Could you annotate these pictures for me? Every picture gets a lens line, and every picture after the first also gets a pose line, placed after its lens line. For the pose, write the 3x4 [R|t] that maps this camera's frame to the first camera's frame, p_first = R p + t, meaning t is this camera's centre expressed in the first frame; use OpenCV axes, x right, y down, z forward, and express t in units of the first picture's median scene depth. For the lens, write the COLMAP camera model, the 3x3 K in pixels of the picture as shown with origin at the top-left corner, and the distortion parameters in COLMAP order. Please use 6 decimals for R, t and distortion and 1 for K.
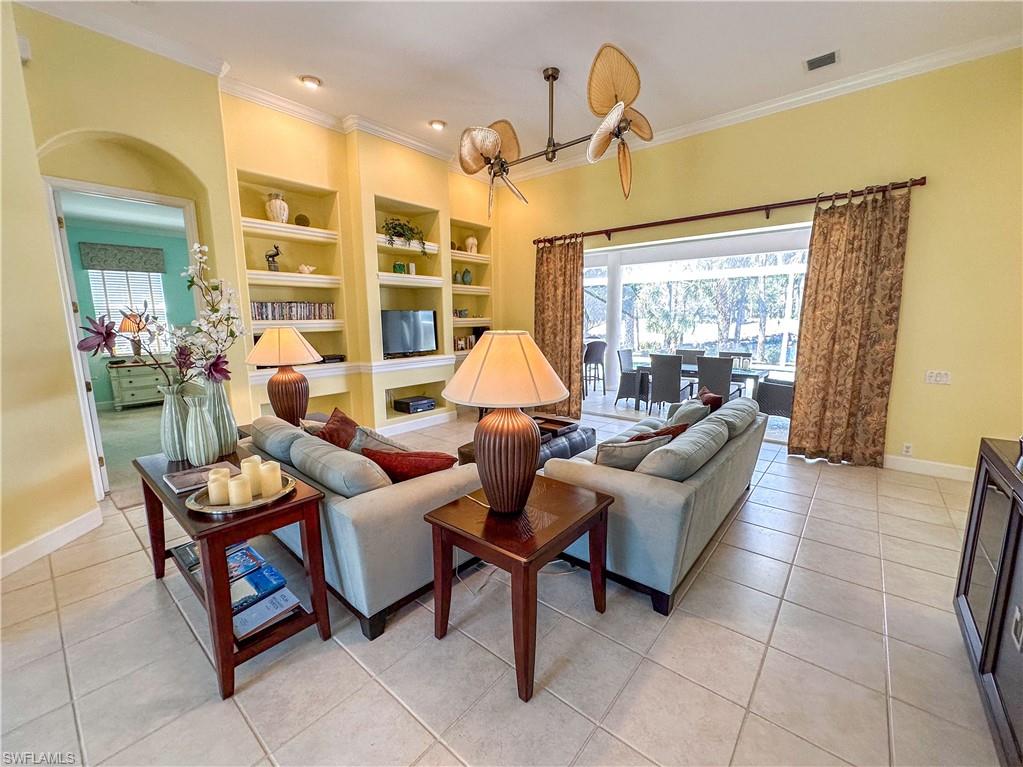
lens RADIAL K [[415.8, 0, 515.0], [0, 415.8, 383.8], [0, 0, 1]] dist [-0.002052, -0.000151]
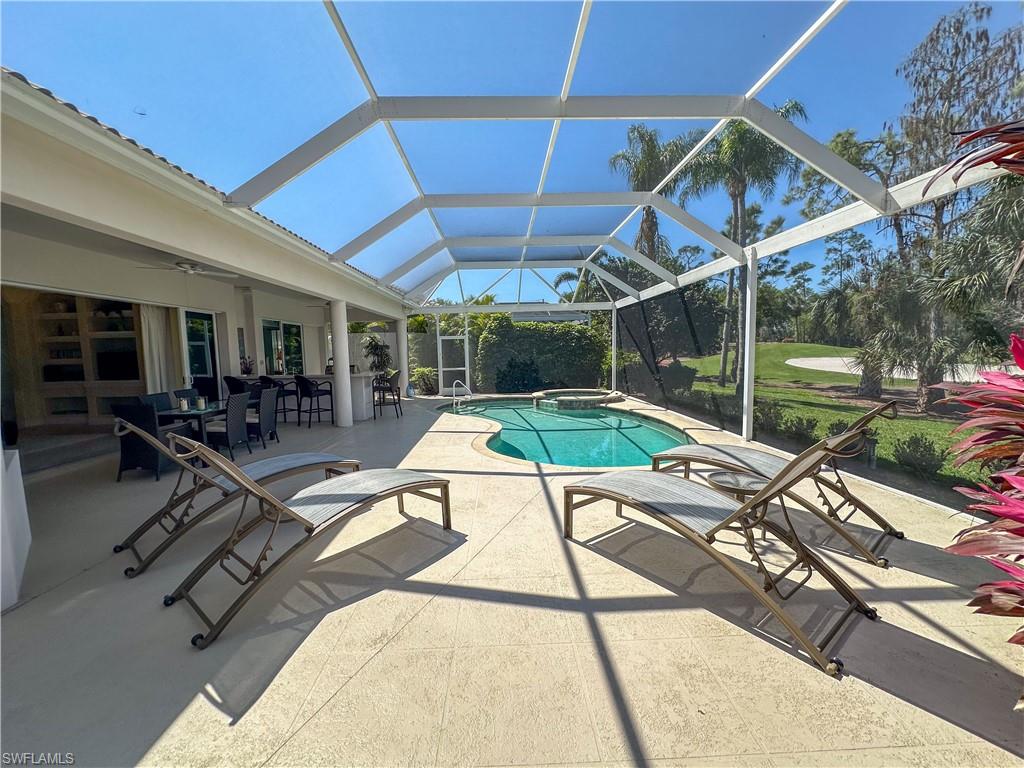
lens RADIAL K [[409.1, 0, 510.6], [0, 409.1, 384.0], [0, 0, 1]] dist [-0.001227, -0.000242]
pose [[0.660569, 0.053221, -0.748877, 2.275879], [-0.100600, 0.994763, -0.018041, -0.200644], [0.743995, 0.087254, 0.662464, 1.230973]]
